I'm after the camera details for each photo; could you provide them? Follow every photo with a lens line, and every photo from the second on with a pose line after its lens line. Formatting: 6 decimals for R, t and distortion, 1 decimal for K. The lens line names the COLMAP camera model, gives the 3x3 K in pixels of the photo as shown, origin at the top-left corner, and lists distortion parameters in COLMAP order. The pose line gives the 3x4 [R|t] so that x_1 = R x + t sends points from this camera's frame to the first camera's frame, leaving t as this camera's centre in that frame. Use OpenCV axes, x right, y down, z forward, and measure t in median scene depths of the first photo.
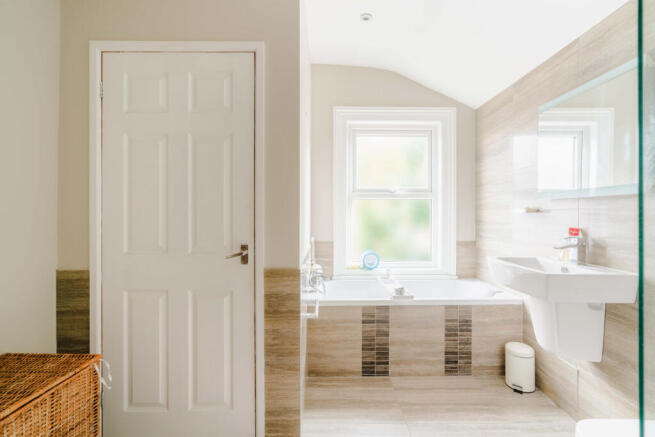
lens RADIAL K [[301.1, 0, 326.6], [0, 301.1, 215.1], [0, 0, 1]] dist [-0.003239, 0.001222]
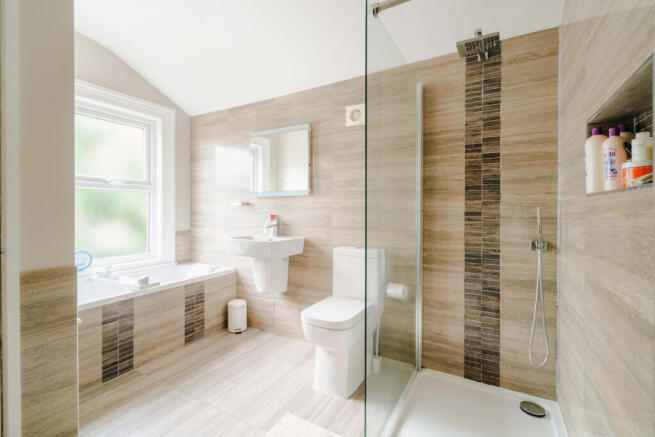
lens RADIAL K [[301.1, 0, 328.3], [0, 301.1, 215.9], [0, 0, 1]] dist [-0.003239, 0.001222]
pose [[0.486270, -0.018711, 0.873608, -0.339802], [0.003875, 0.999807, 0.019257, 0.014723], [-0.873800, -0.005978, 0.486249, -0.039135]]
